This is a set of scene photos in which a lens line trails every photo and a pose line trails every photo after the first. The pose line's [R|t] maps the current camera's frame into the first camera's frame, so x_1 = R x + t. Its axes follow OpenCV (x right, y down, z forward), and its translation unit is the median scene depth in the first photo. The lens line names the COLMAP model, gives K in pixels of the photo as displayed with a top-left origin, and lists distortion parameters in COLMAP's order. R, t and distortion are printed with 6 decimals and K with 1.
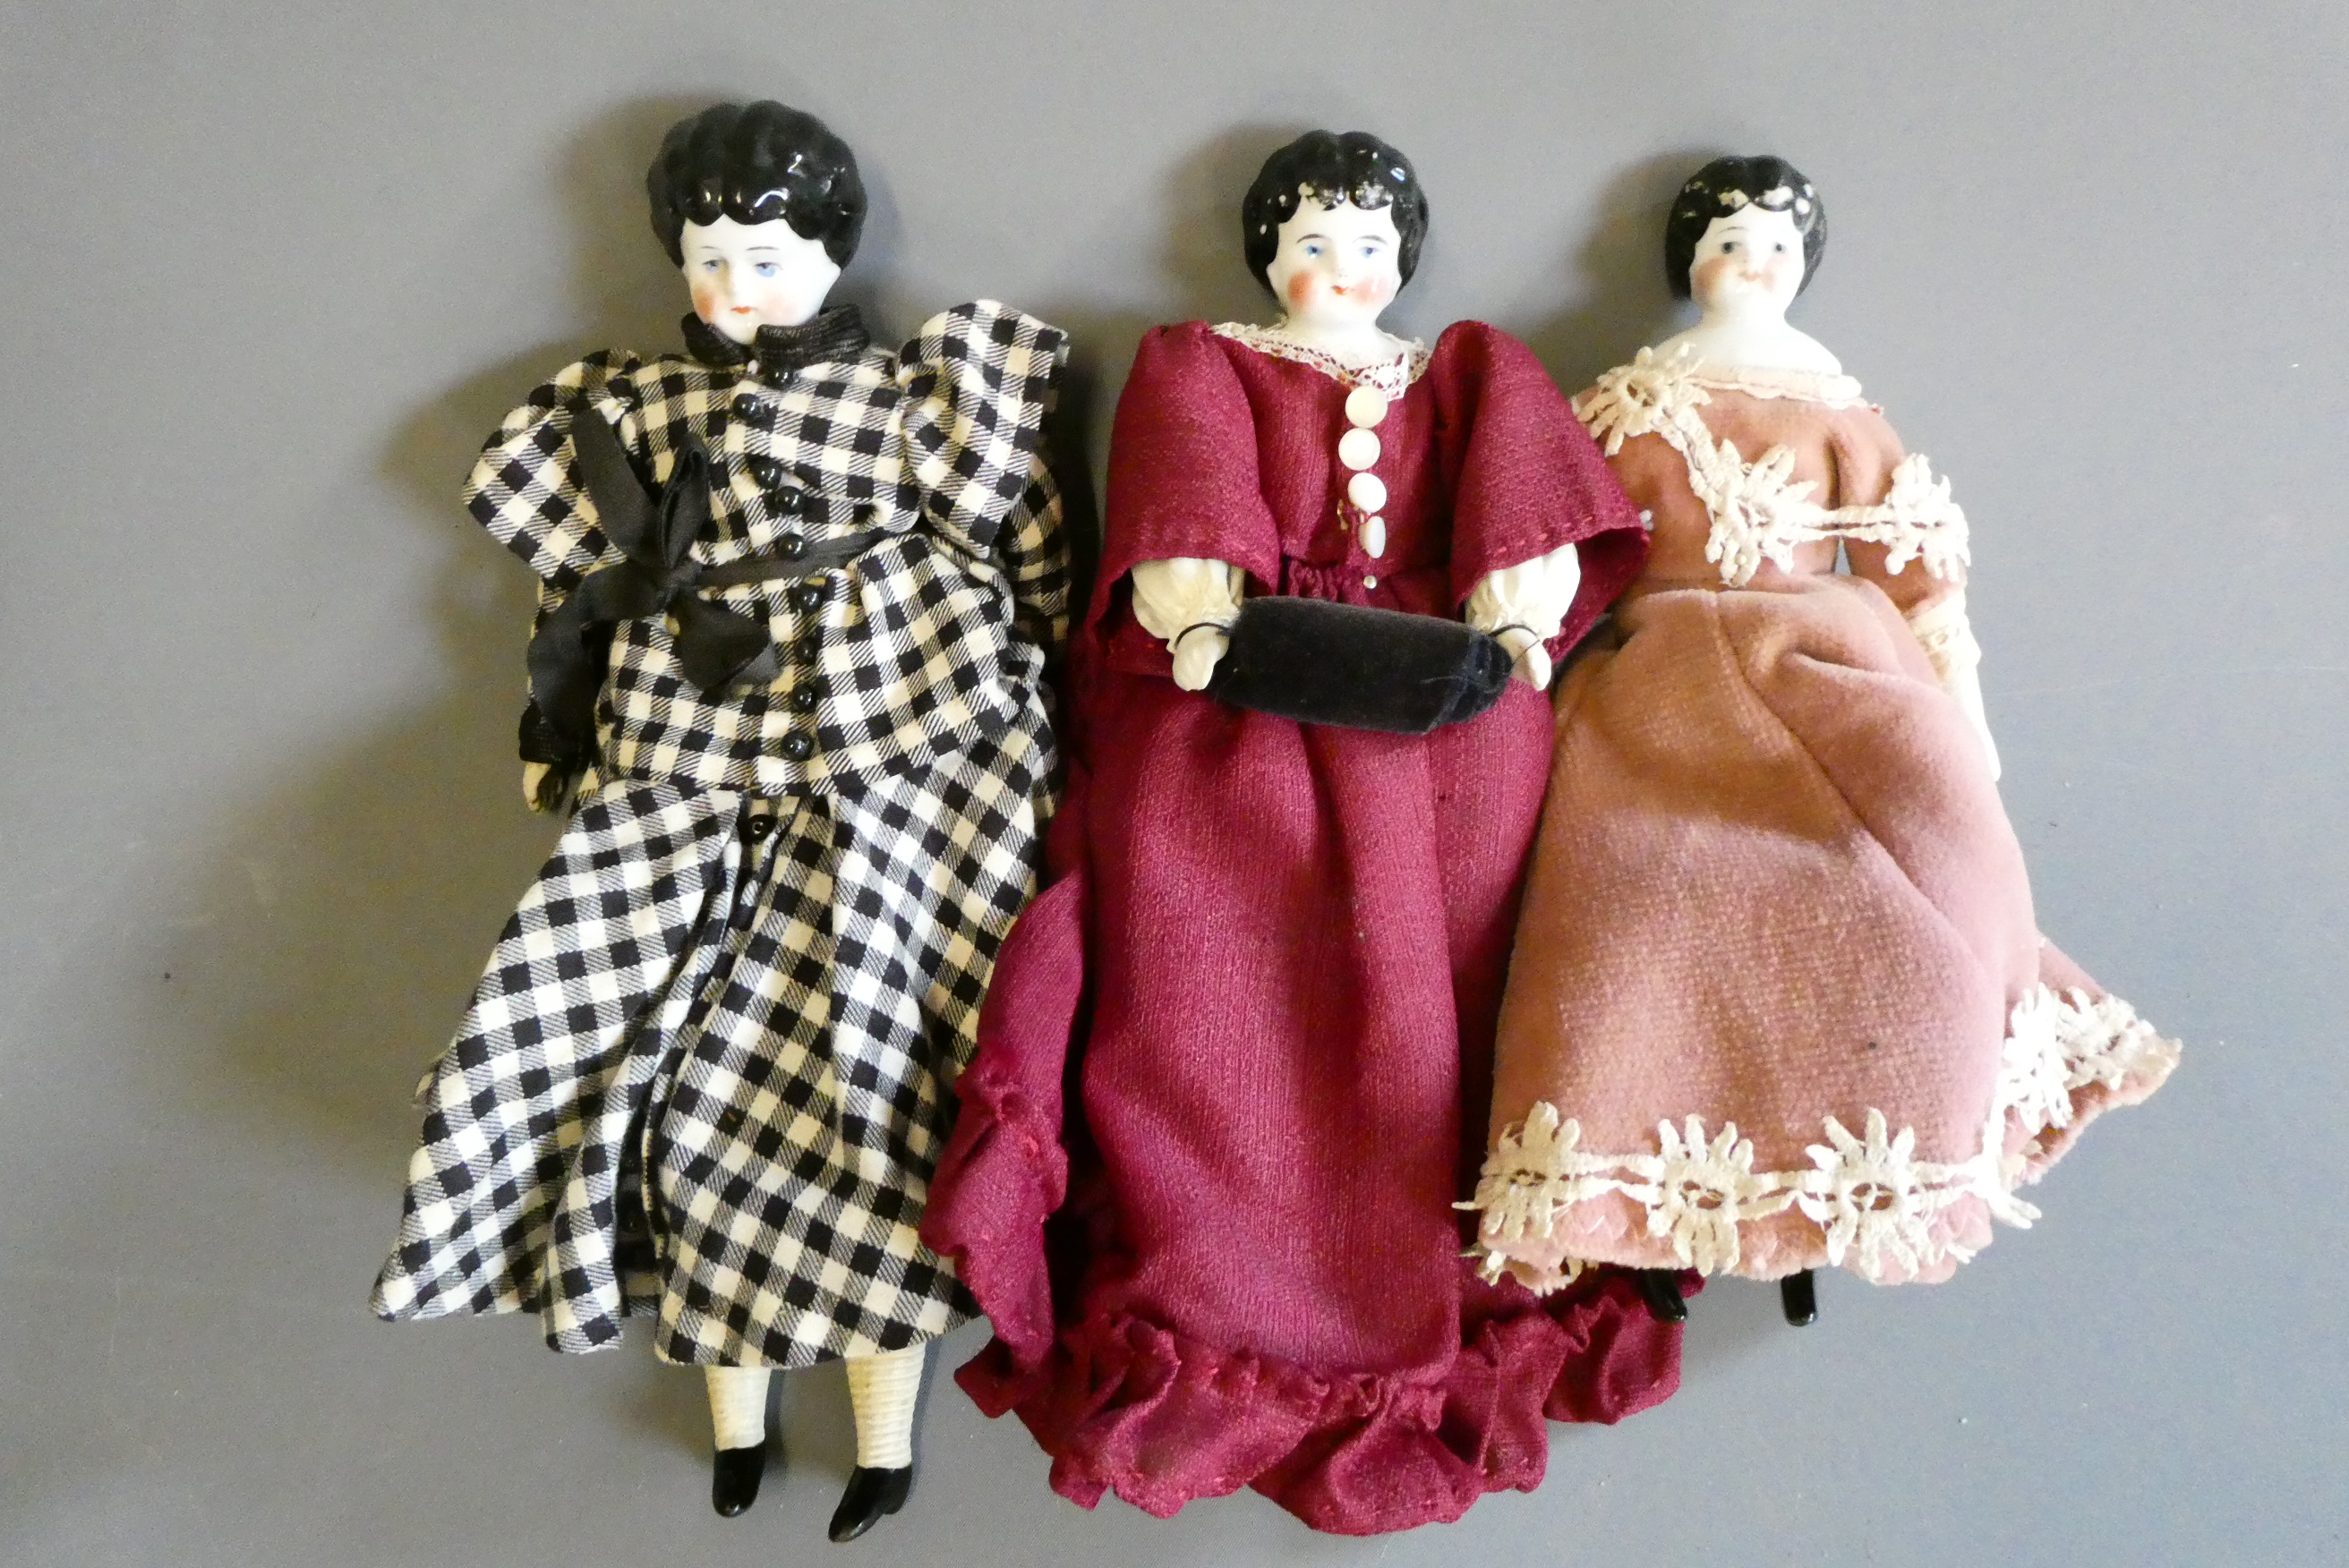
lens RADIAL K [[1805.7, 0, 1256.3], [0, 1805.7, 855.9], [0, 0, 1]] dist [0.035115, -0.005096]
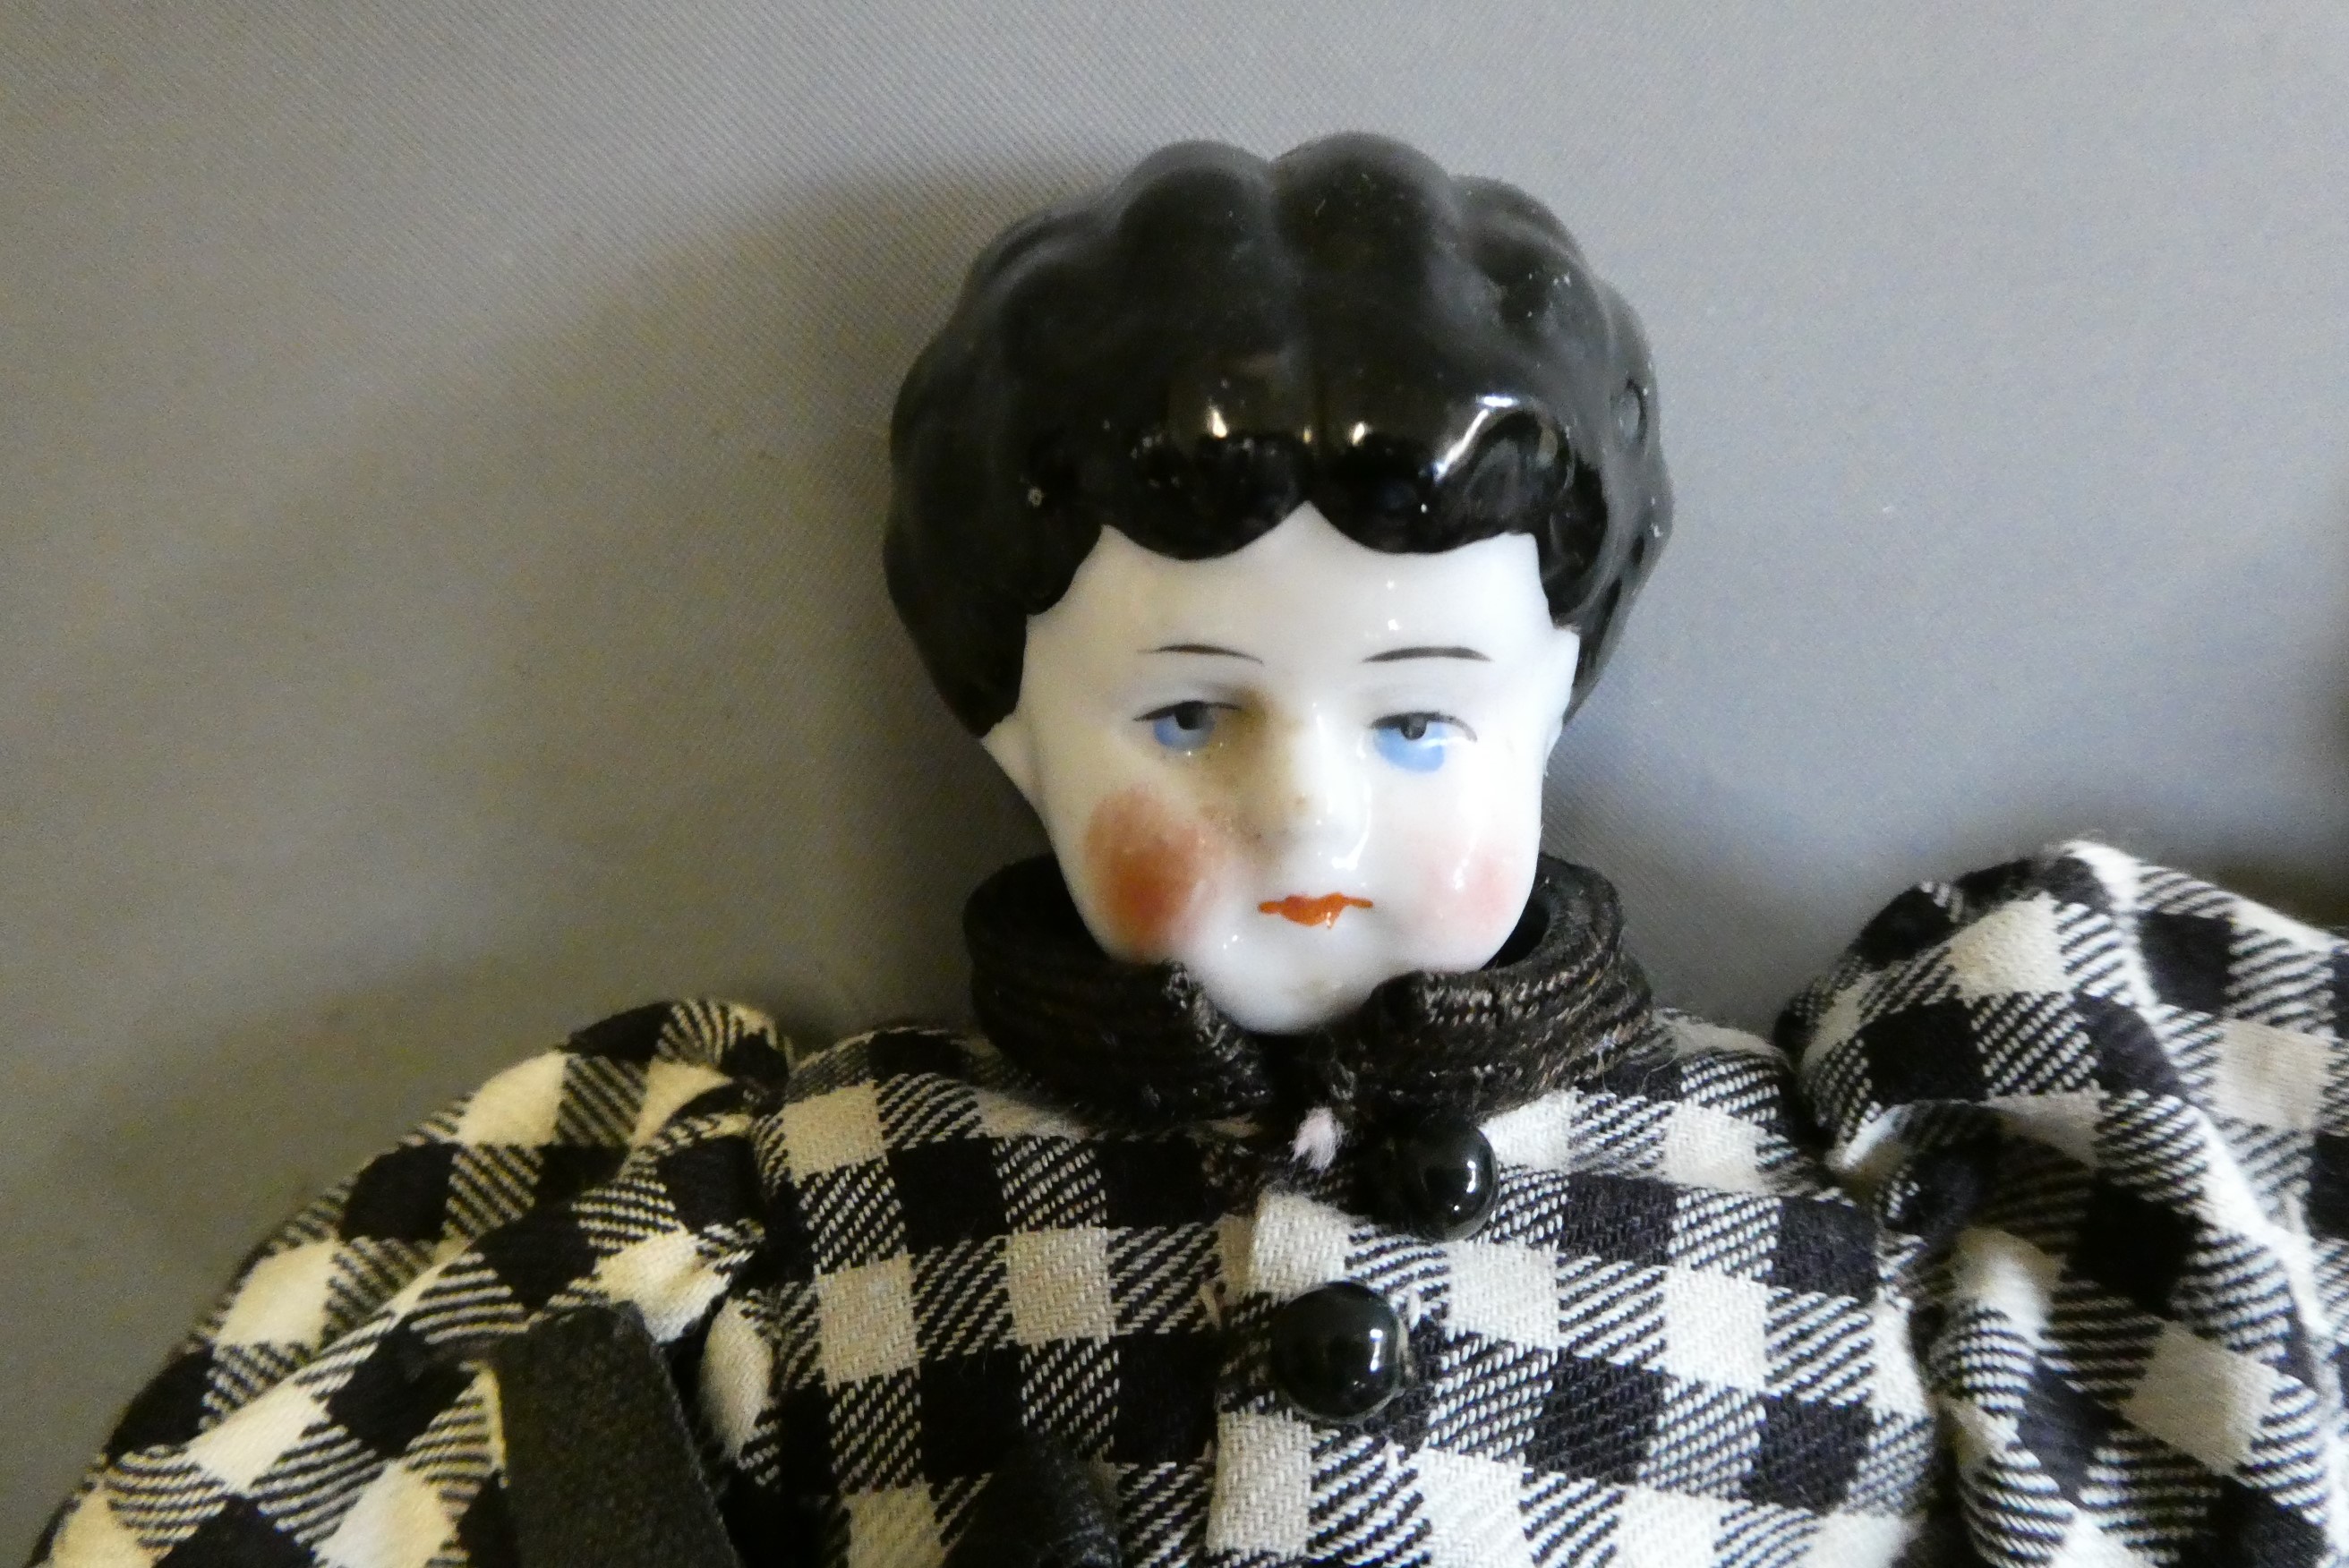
lens RADIAL K [[1805.7, 0, 1256.3], [0, 1805.7, 855.9], [0, 0, 1]] dist [0.035115, -0.005096]
pose [[0.999179, 0.007513, 0.039815, -0.286090], [0.002116, 0.971640, -0.236457, -0.242497], [-0.040463, 0.236347, 0.970826, 0.744837]]
